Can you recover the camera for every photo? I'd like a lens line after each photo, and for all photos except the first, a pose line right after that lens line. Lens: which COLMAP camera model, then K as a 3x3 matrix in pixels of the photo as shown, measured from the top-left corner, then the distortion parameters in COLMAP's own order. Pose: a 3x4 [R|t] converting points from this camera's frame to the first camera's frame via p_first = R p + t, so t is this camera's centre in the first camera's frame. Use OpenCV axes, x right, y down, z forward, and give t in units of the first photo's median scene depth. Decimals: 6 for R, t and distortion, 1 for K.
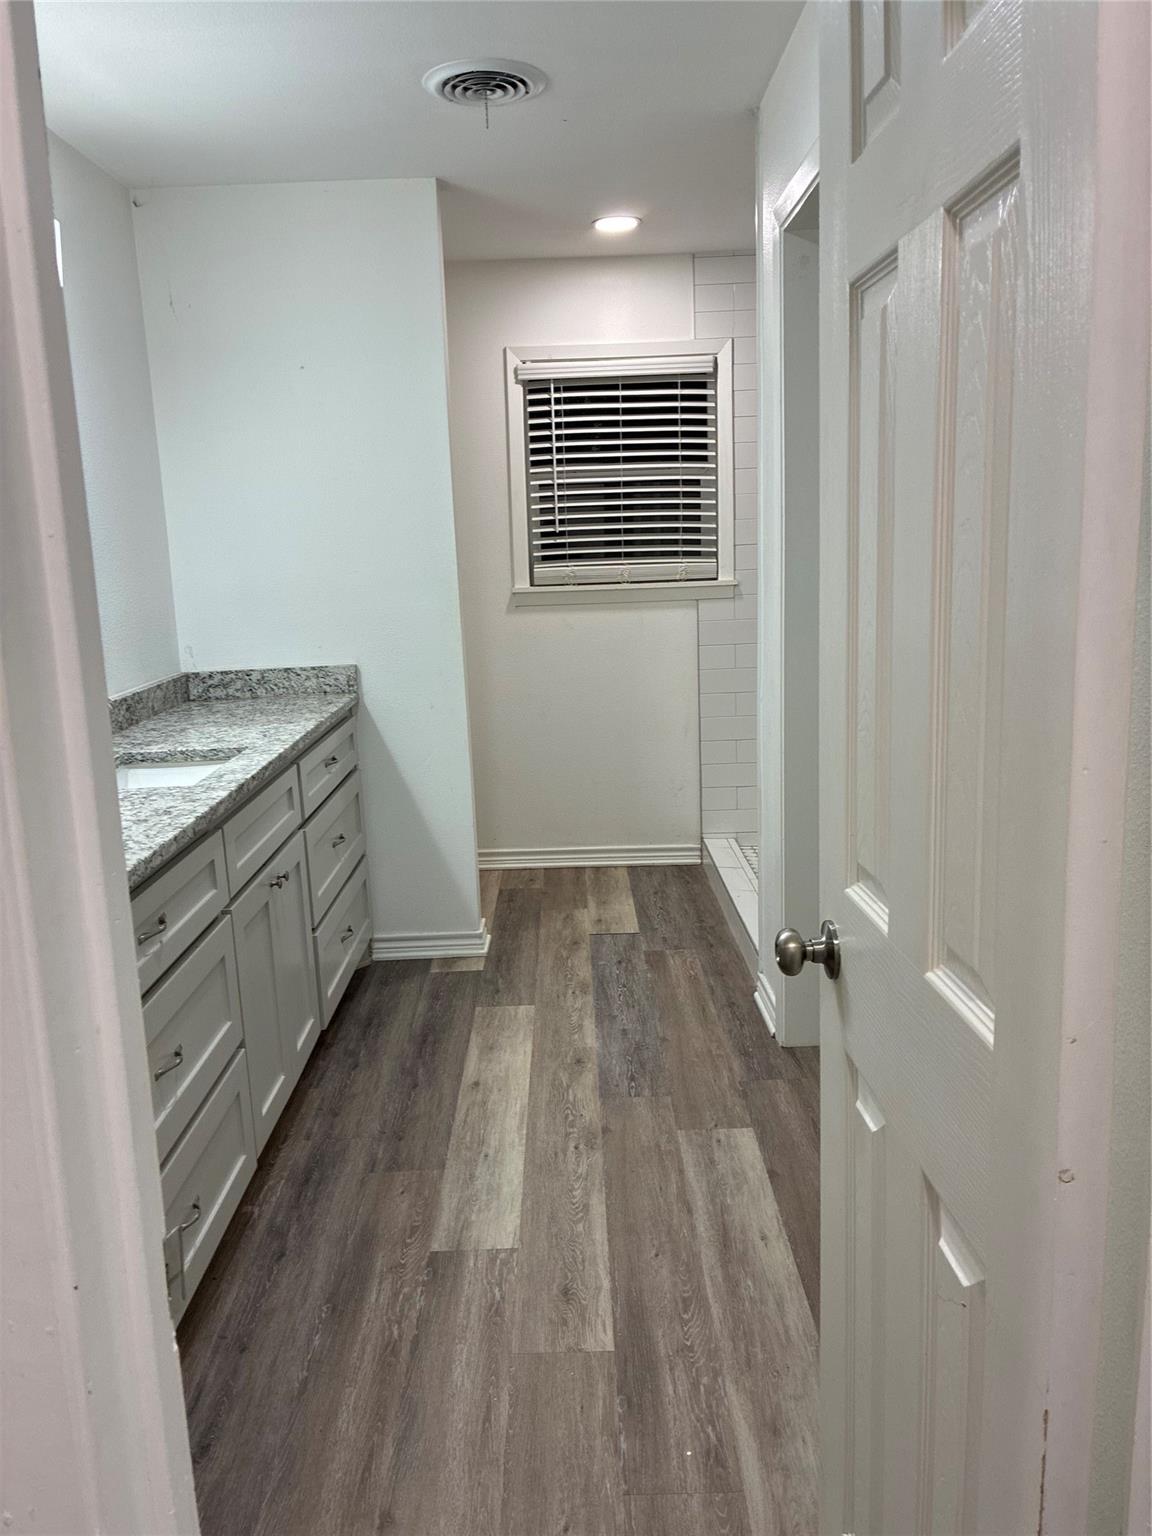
lens RADIAL K [[1156.0, 0, 568.5], [0, 1156.0, 760.3], [0, 0, 1]] dist [0.036111, -0.039893]
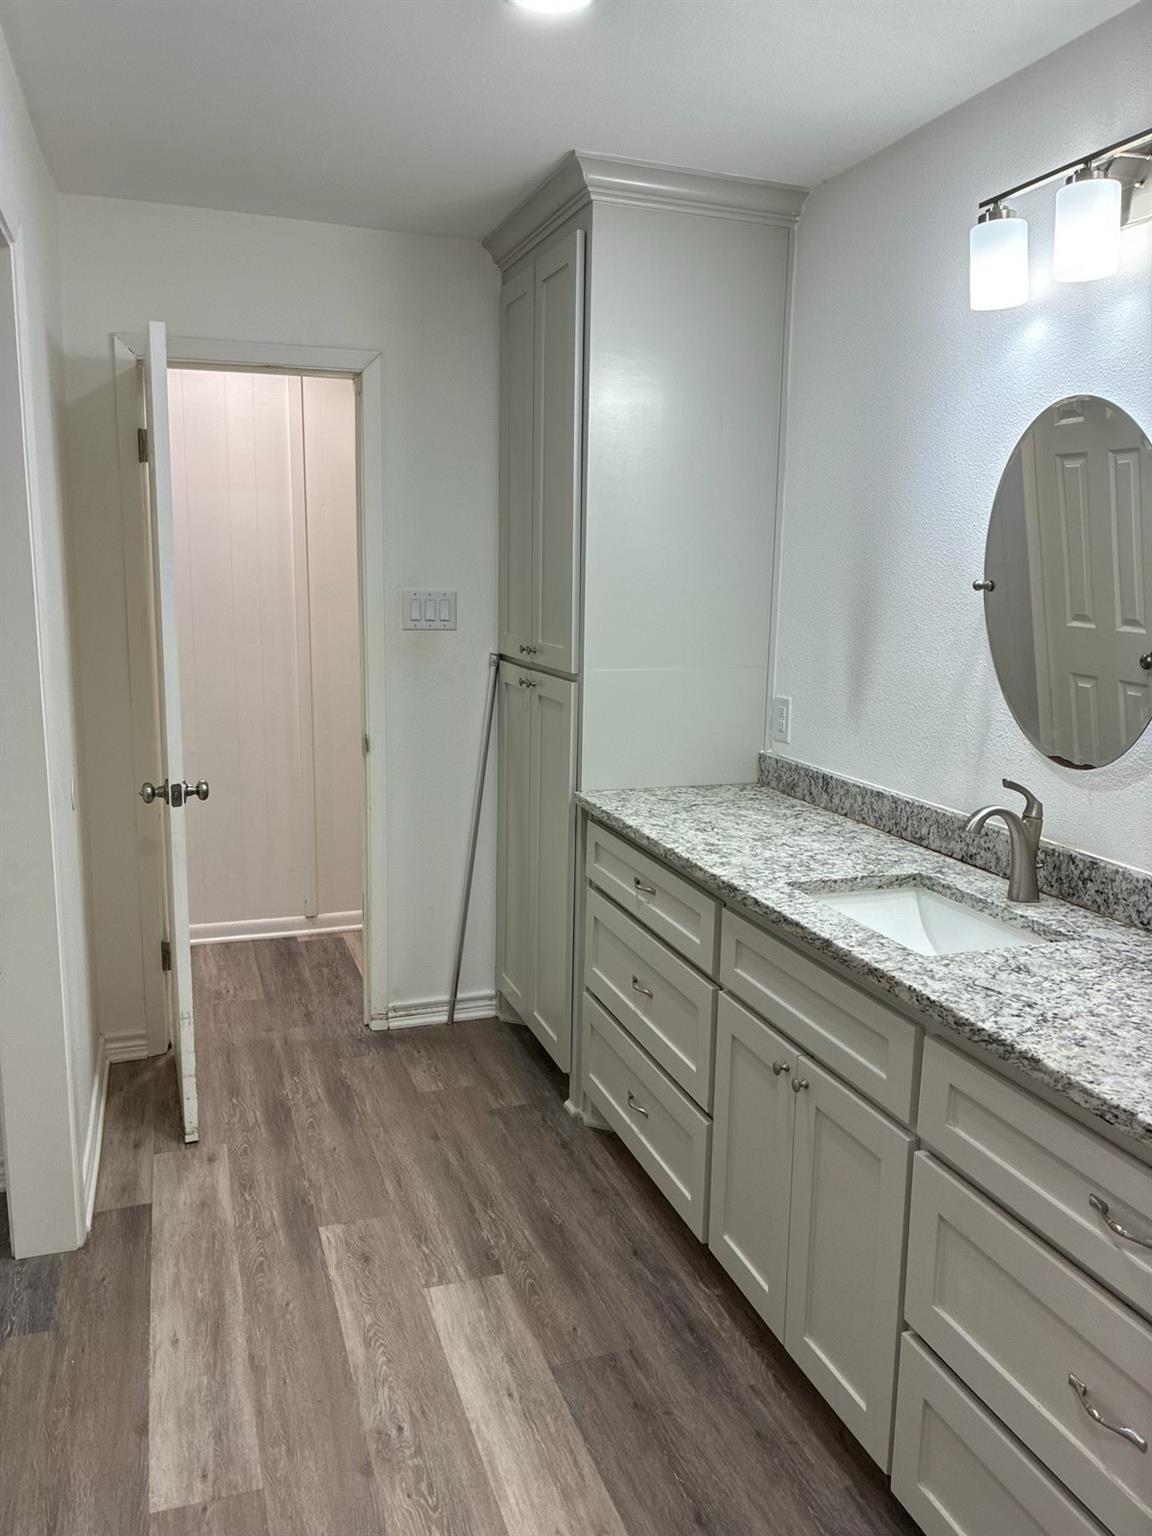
lens RADIAL K [[1156.0, 0, 568.5], [0, 1156.0, 760.3], [0, 0, 1]] dist [0.036111, -0.039893]
pose [[-0.946195, 0.082246, -0.312969, 0.117404], [-0.038431, 0.931756, 0.361047, -0.395652], [0.321305, 0.353648, -0.878462, 1.730180]]
